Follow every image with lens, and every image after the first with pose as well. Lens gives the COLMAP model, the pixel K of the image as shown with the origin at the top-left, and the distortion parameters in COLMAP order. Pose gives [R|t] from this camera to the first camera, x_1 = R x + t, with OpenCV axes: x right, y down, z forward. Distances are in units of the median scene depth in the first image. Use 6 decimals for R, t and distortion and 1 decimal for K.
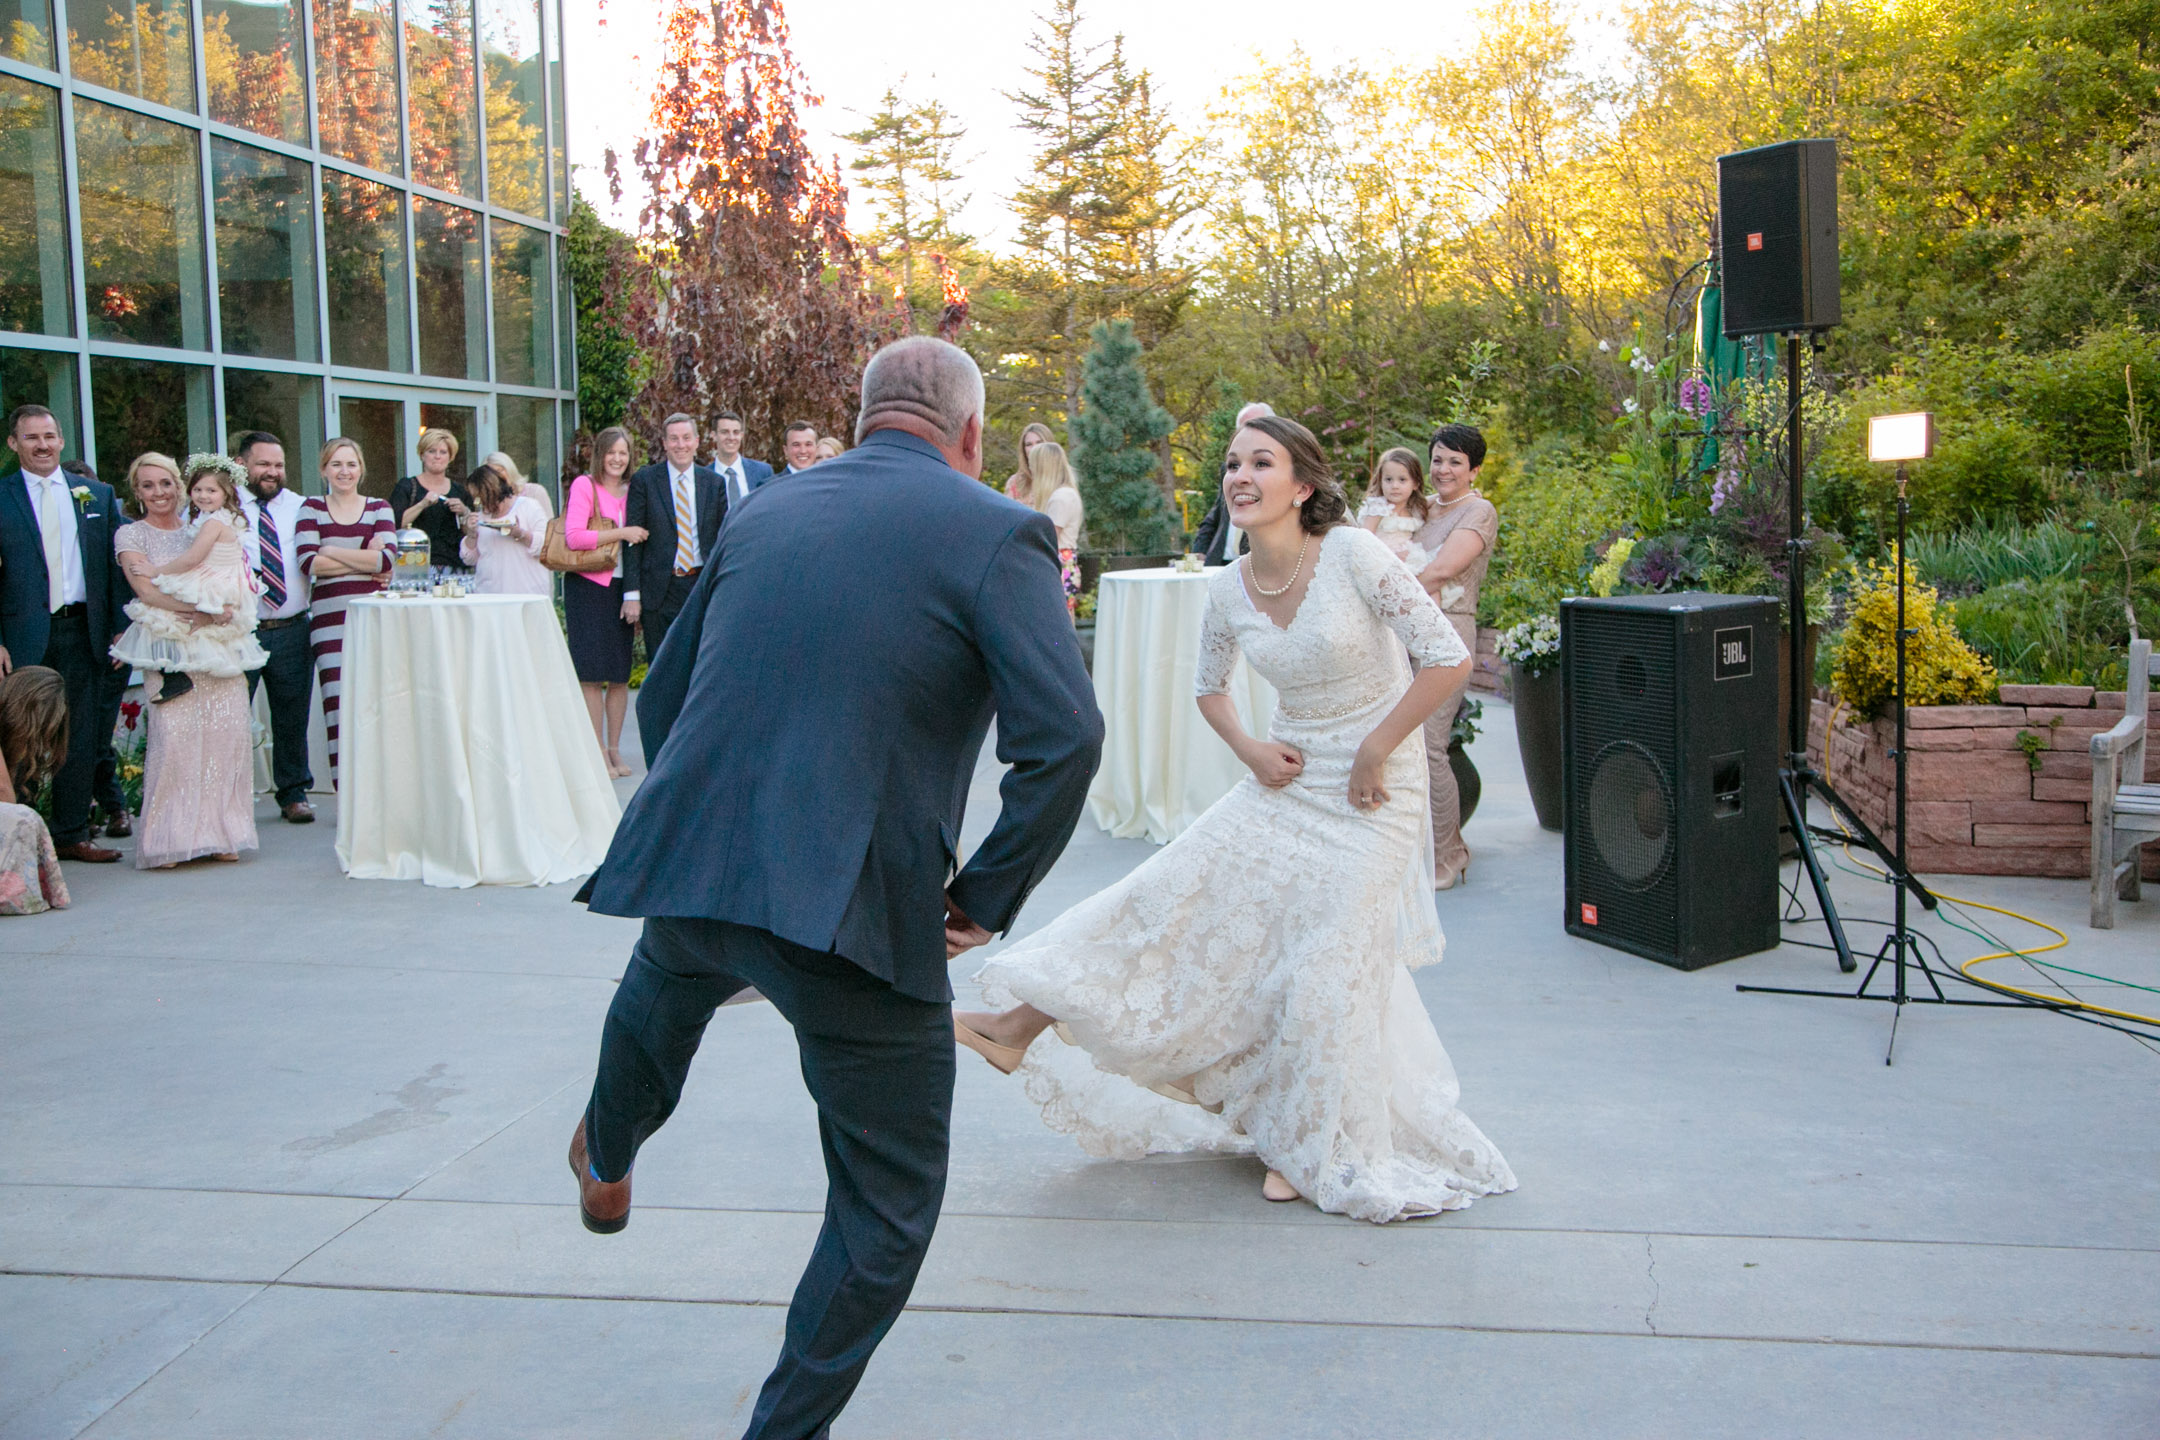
lens RADIAL K [[2152.6, 0, 1080.0], [0, 2152.6, 720.0], [0, 0, 1]] dist [0.014653, 0.034090]
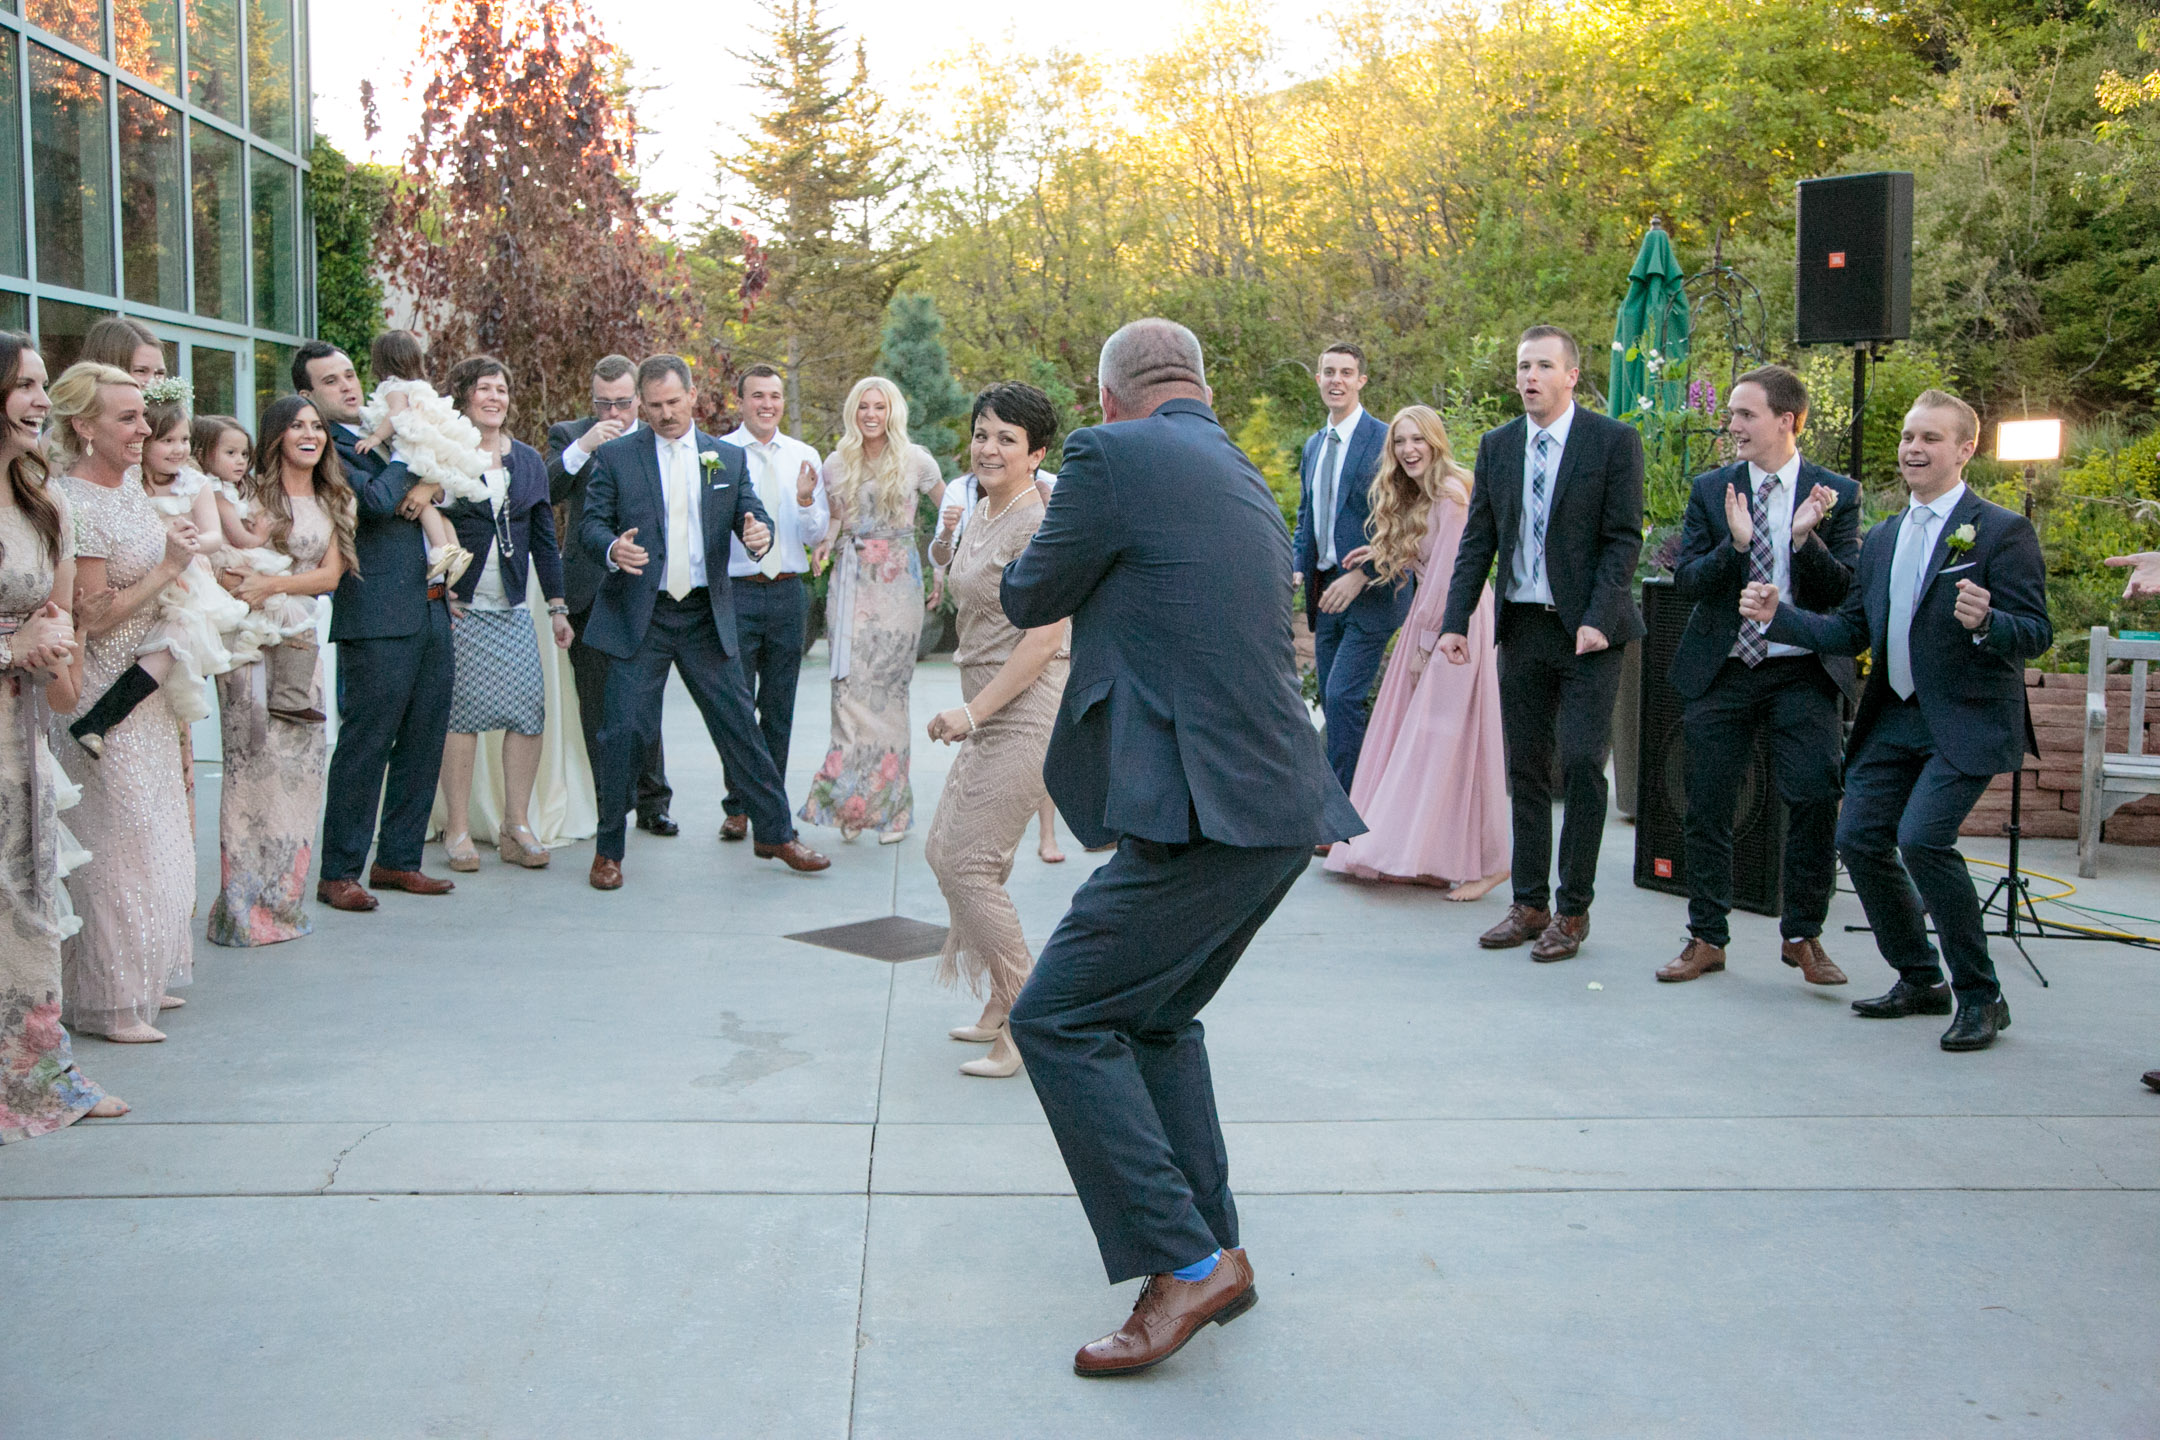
lens RADIAL K [[2256.4, 0, 1080.0], [0, 2256.4, 720.0], [0, 0, 1]] dist [0.013655, 0.018926]
pose [[0.975962, 0.010418, 0.217694, -0.143068], [-0.010529, 0.999944, -0.000650, 0.009099], [-0.217688, -0.001657, 0.976017, -0.022475]]
